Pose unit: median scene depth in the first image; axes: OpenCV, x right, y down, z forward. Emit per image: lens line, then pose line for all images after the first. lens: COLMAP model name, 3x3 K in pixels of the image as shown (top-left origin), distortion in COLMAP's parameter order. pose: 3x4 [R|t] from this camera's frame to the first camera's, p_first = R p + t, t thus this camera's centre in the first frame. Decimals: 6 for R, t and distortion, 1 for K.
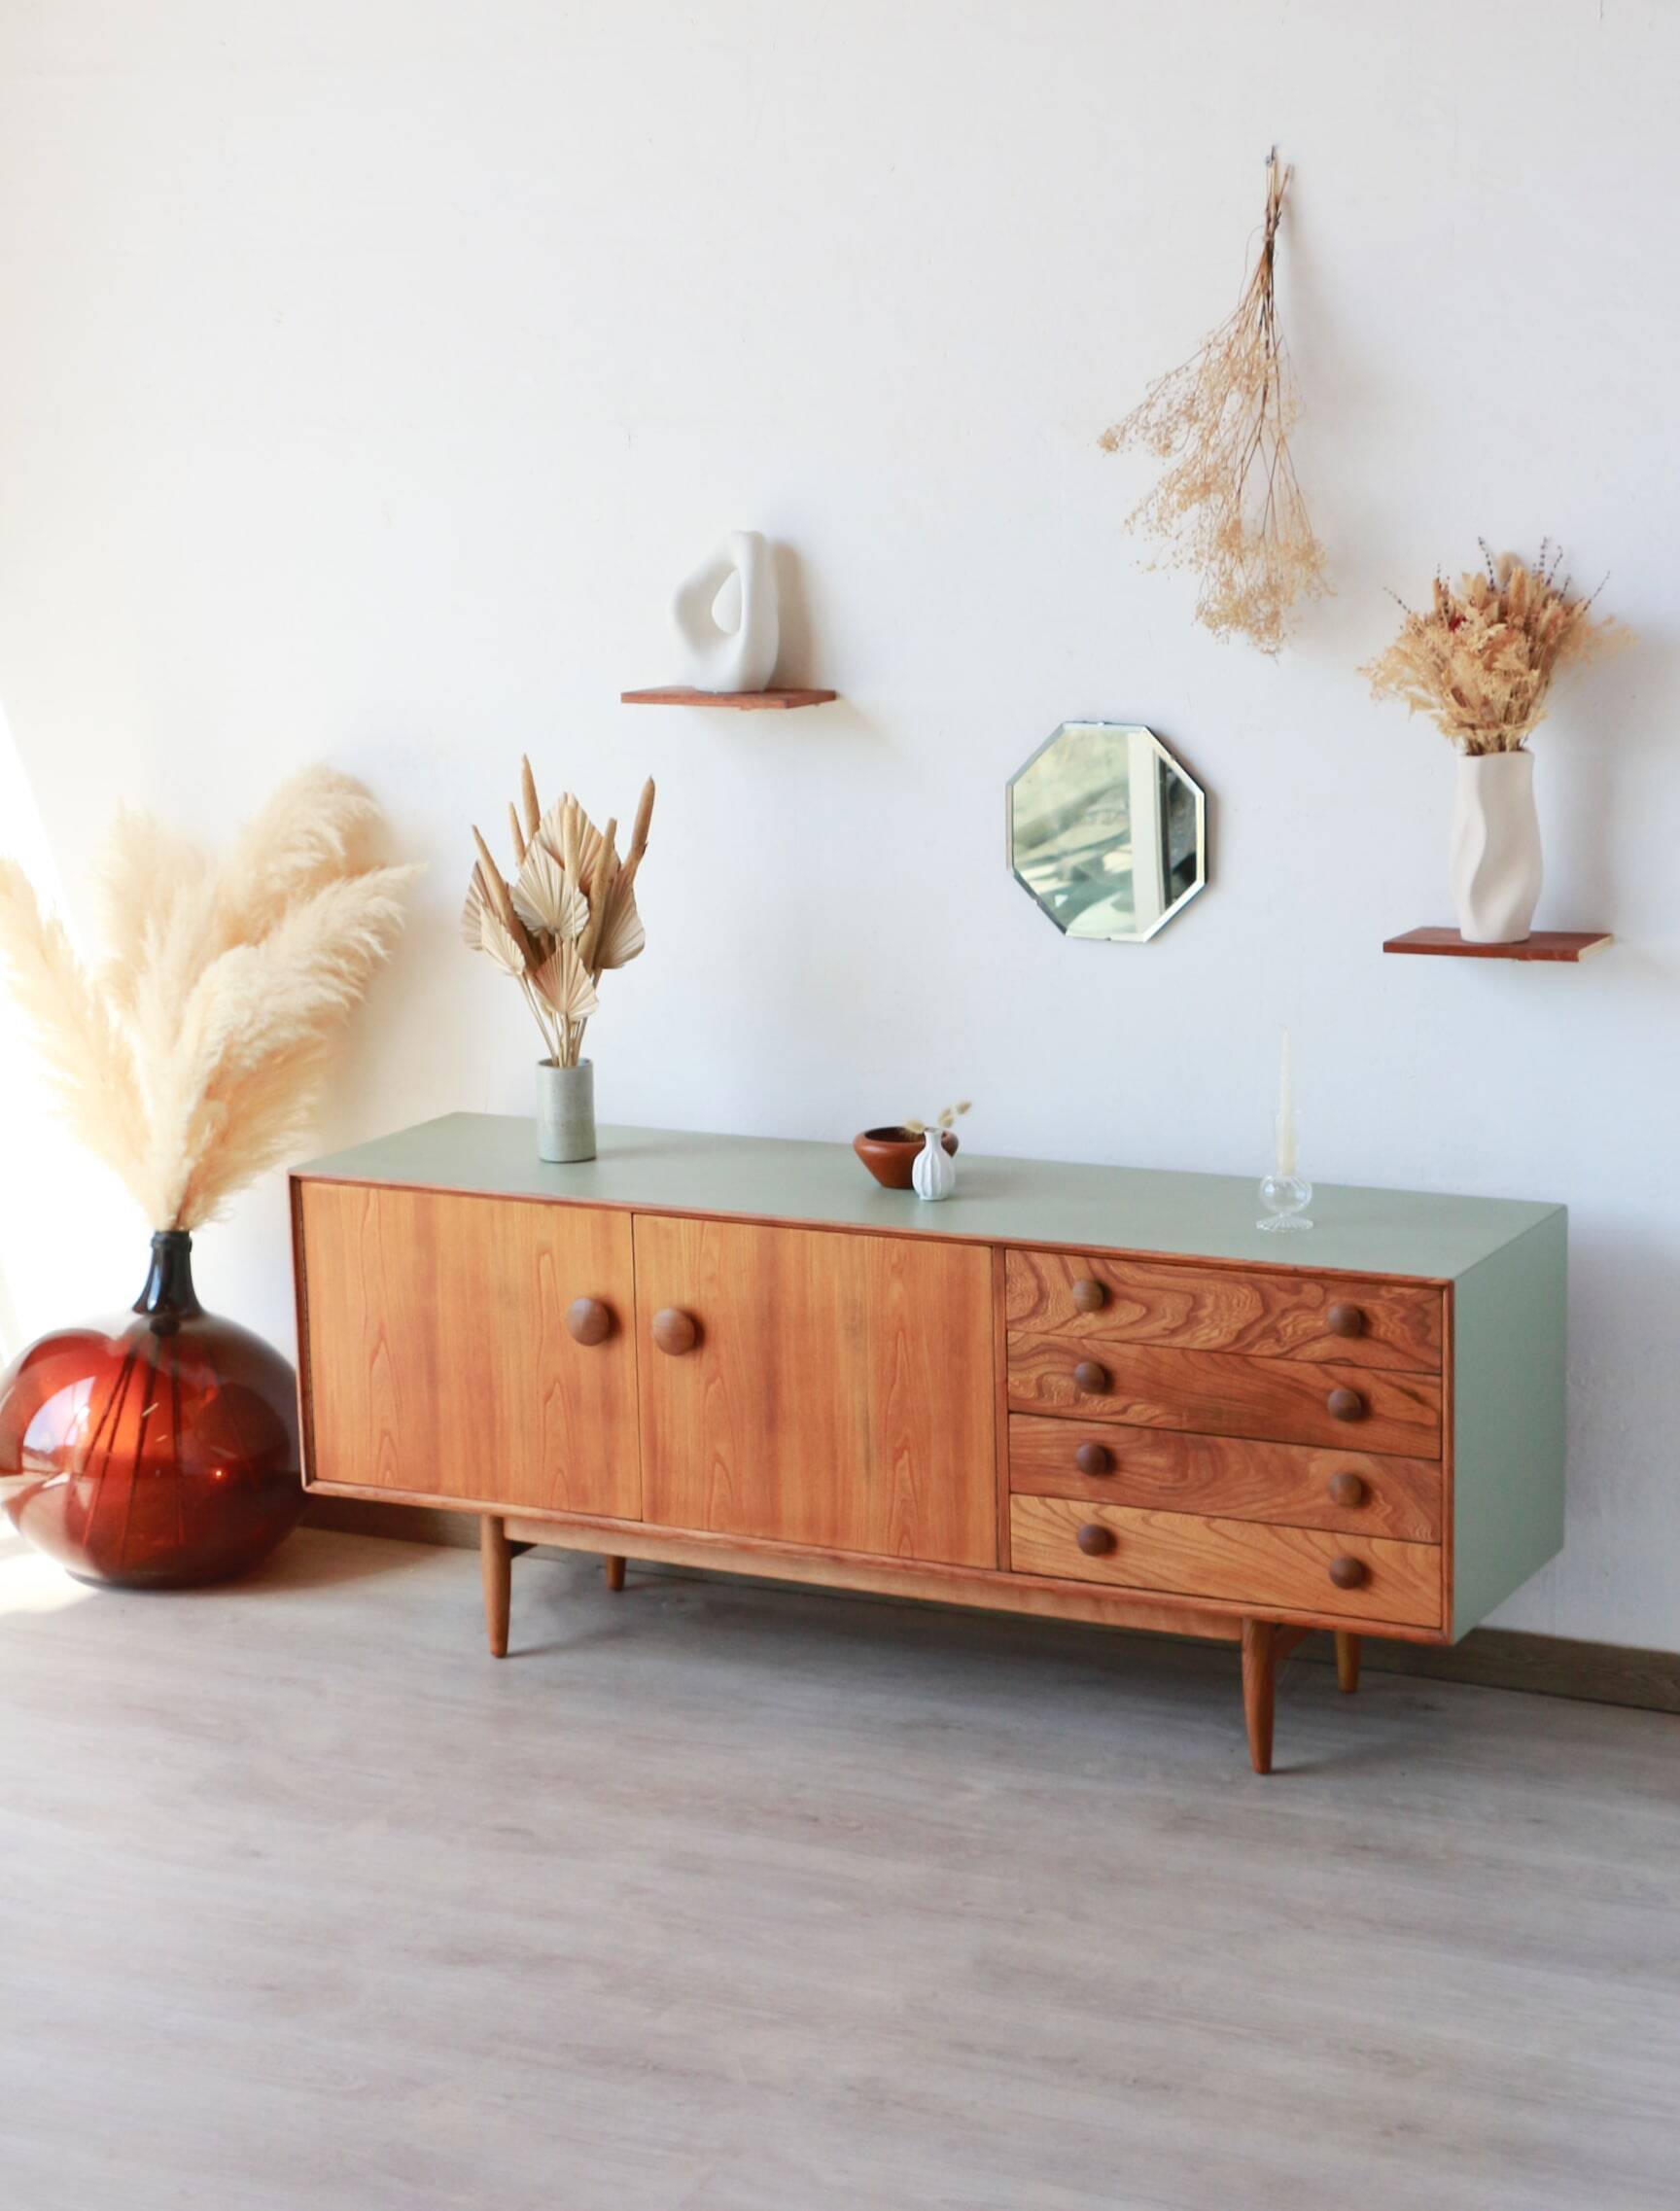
lens RADIAL K [[4203.6, 0, 840.1], [0, 4203.6, 1212.7], [0, 0, 1]] dist [0.114324, 0.286151]
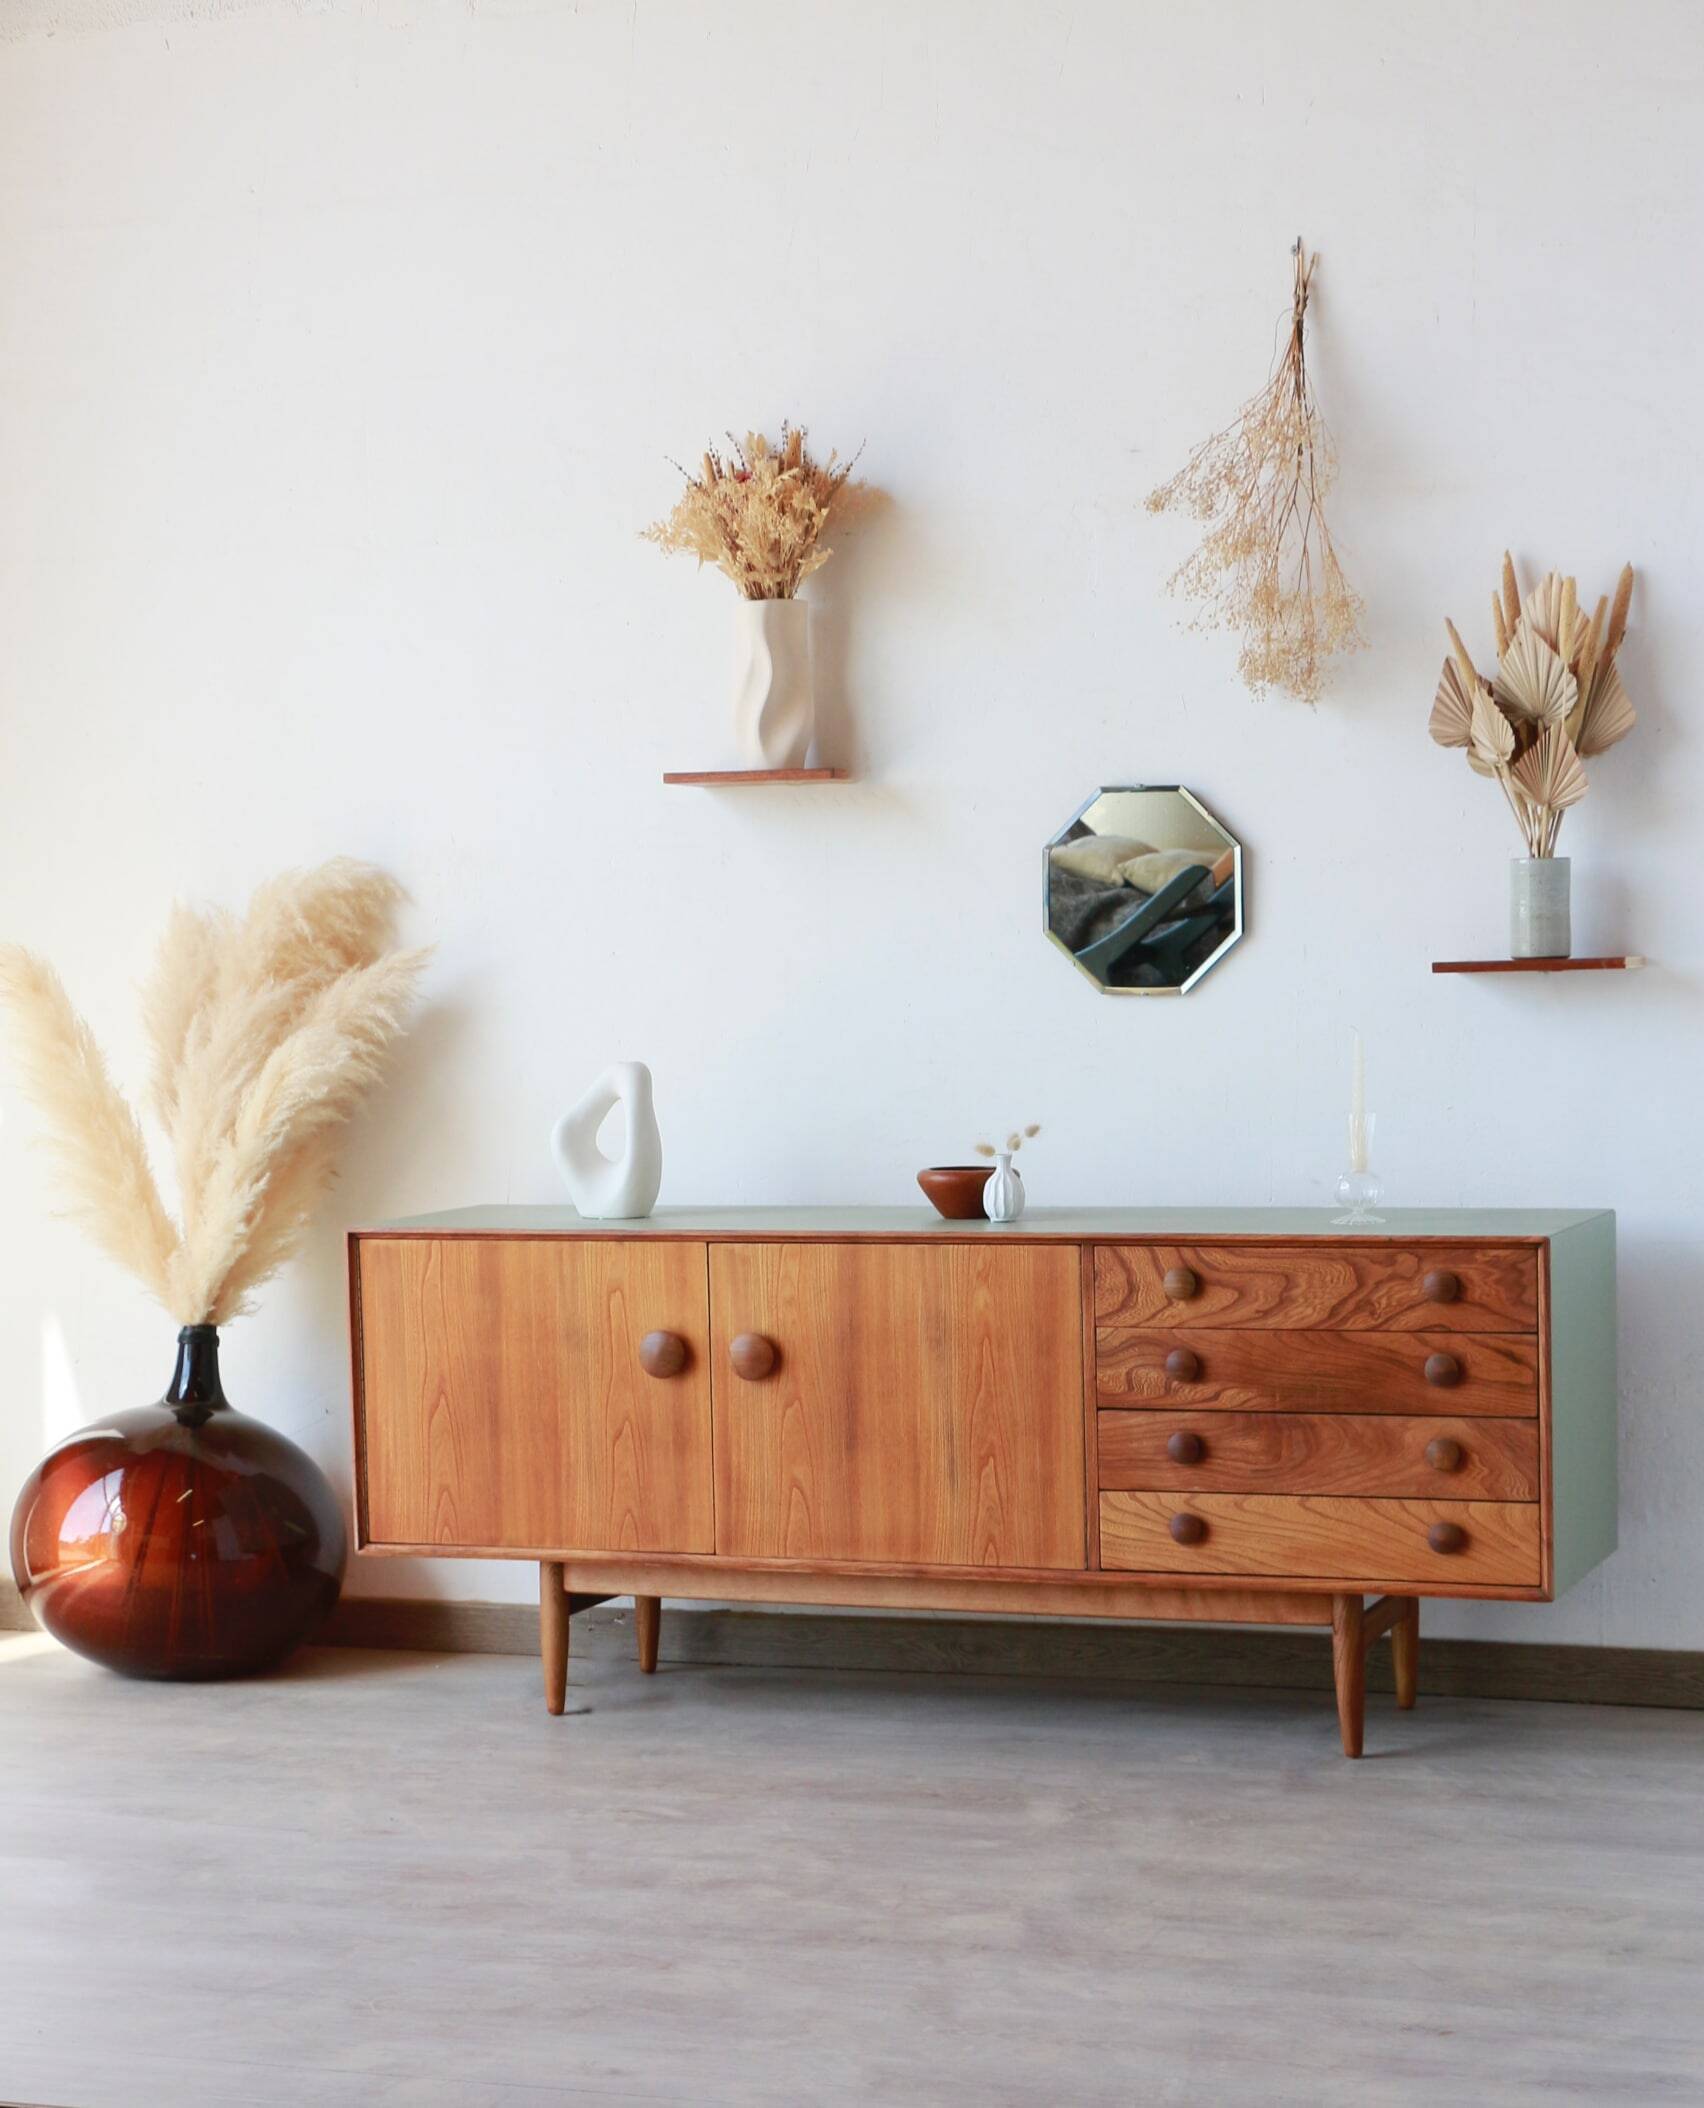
lens RADIAL K [[4125.0, 0, 856.2], [0, 4125.0, 1315.5], [0, 0, 1]] dist [0.090436, 0.133910]
pose [[0.993660, -0.010100, 0.111975, -0.128861], [0.024282, 0.991730, -0.126024, 0.147982], [-0.109776, 0.127944, 0.985687, 0.012853]]
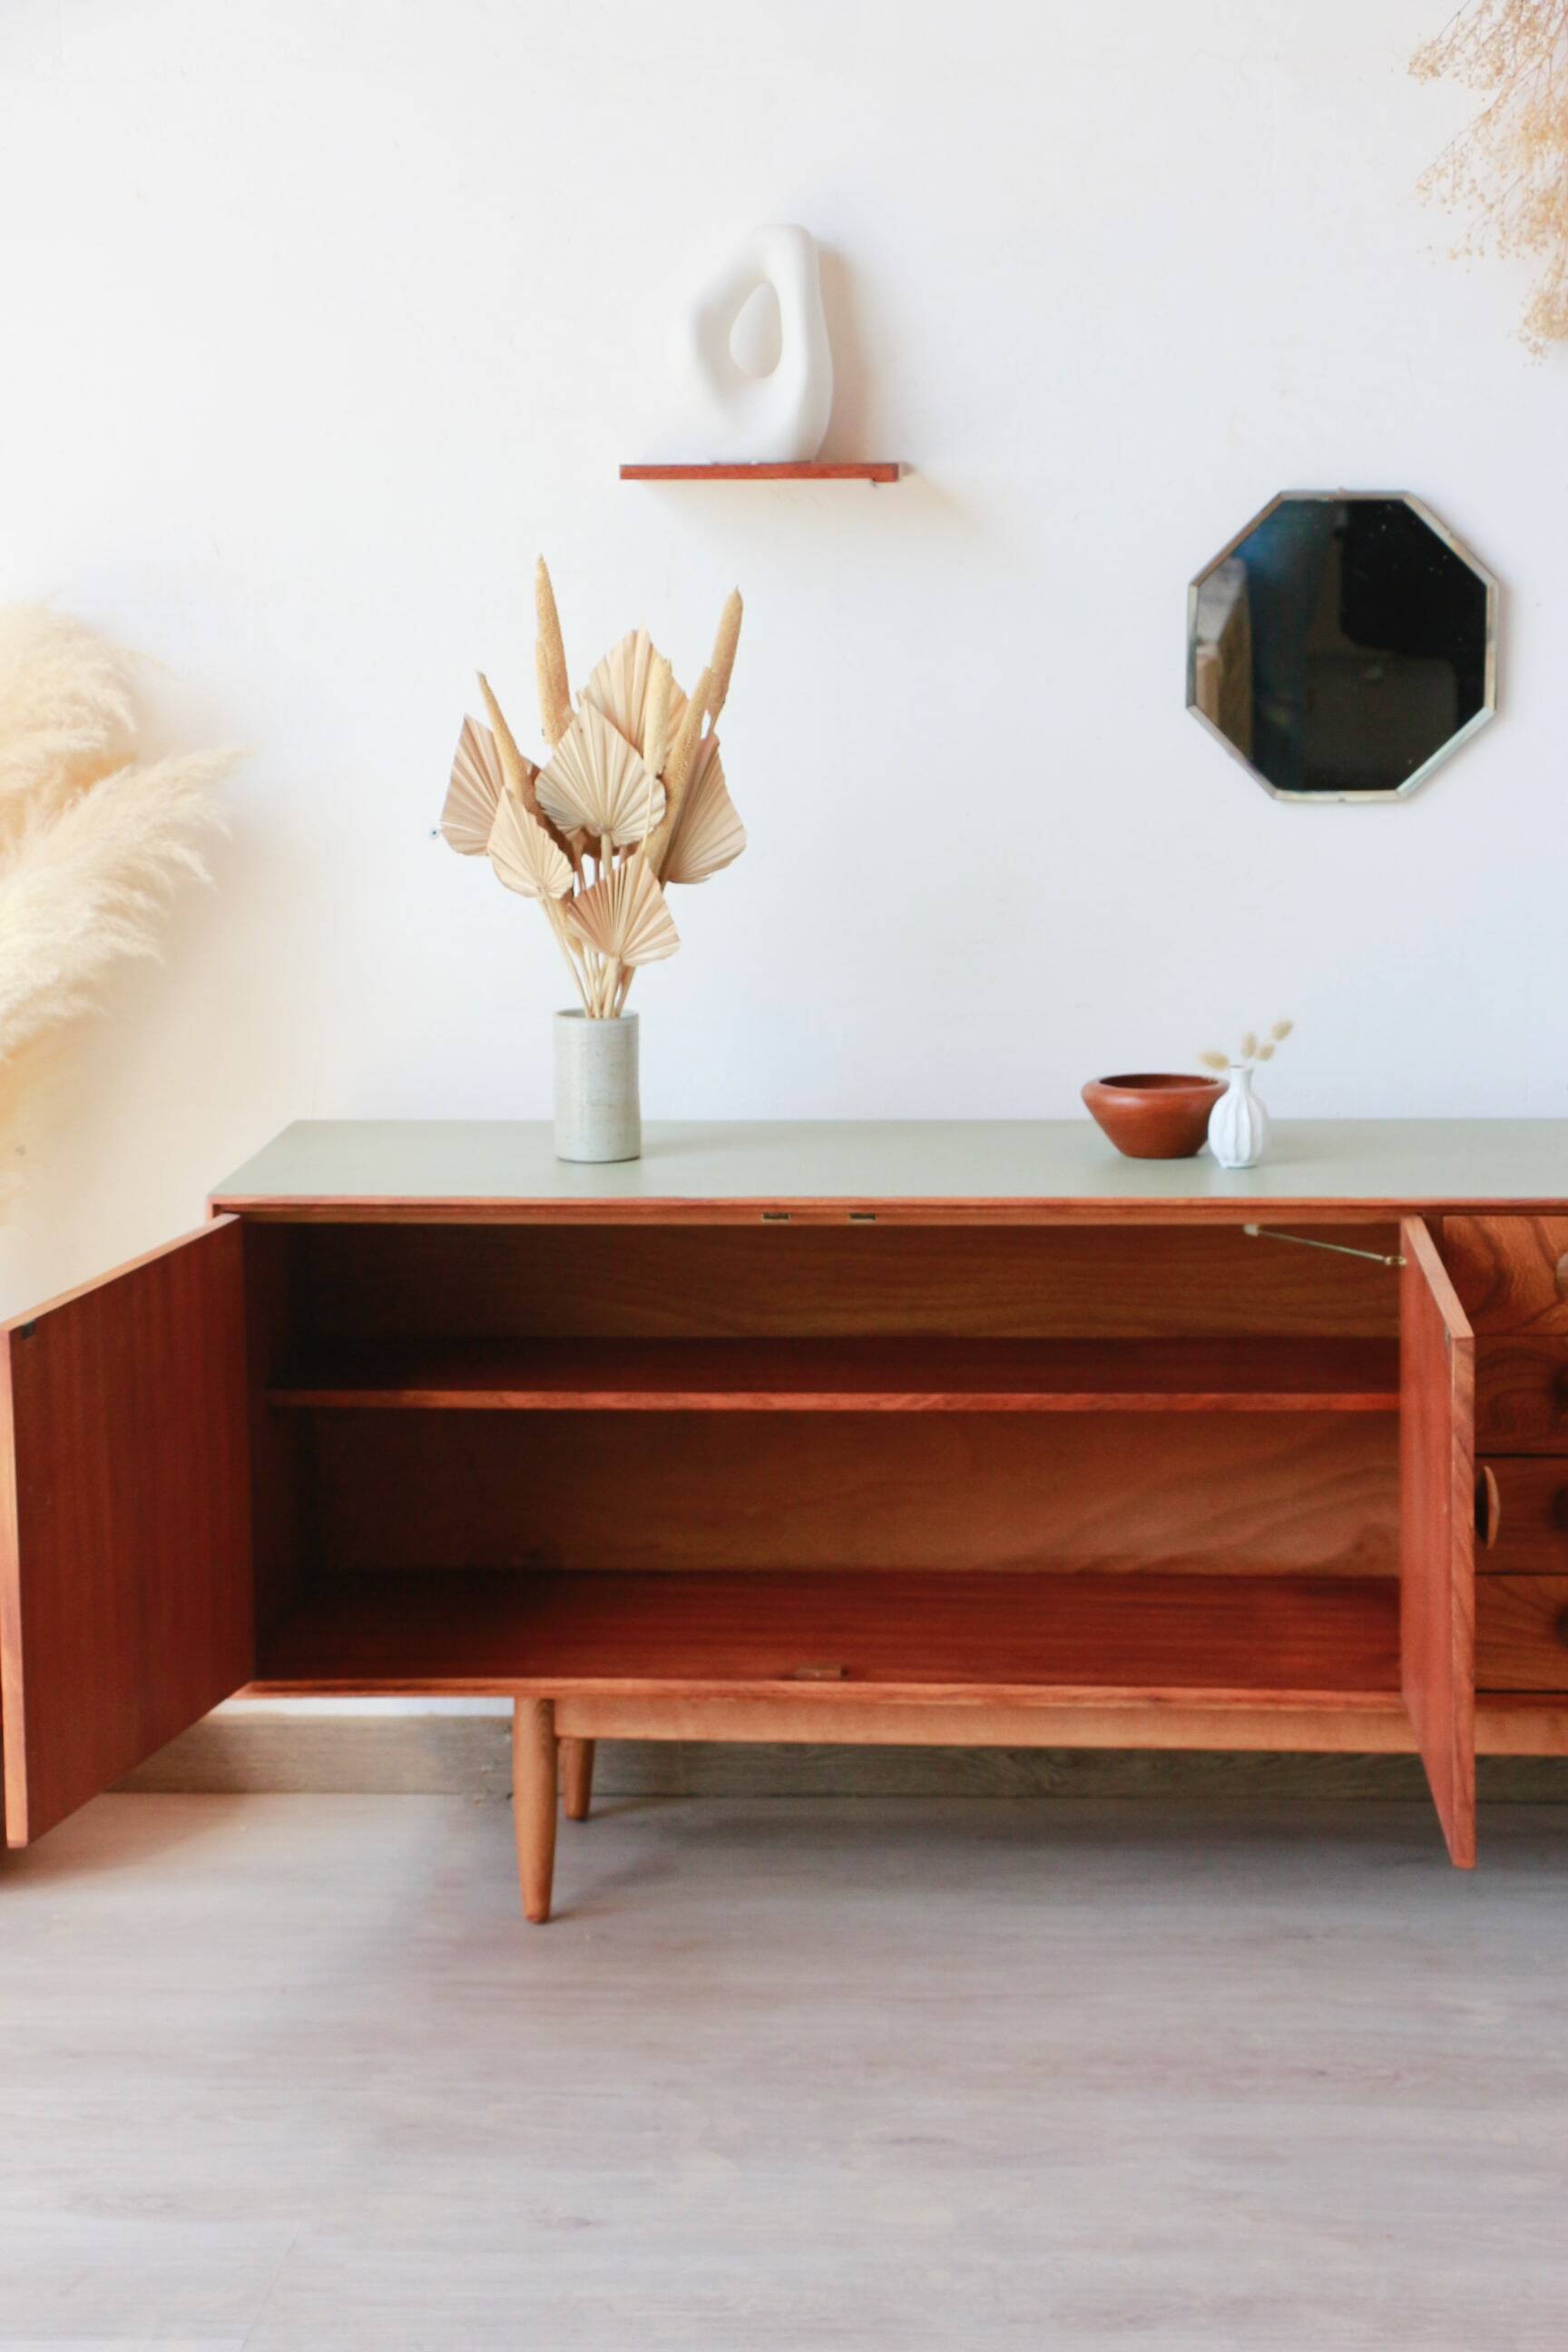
lens RADIAL K [[5265.7, 0, 785.8], [0, 5265.7, 1221.8], [0, 0, 1]] dist [0.305786, 0.571848]
pose [[0.924091, -0.055598, 0.378107, -0.380311], [0.076517, 0.996245, -0.040516, 0.035749], [-0.374434, 0.066373, 0.924875, 0.231691]]
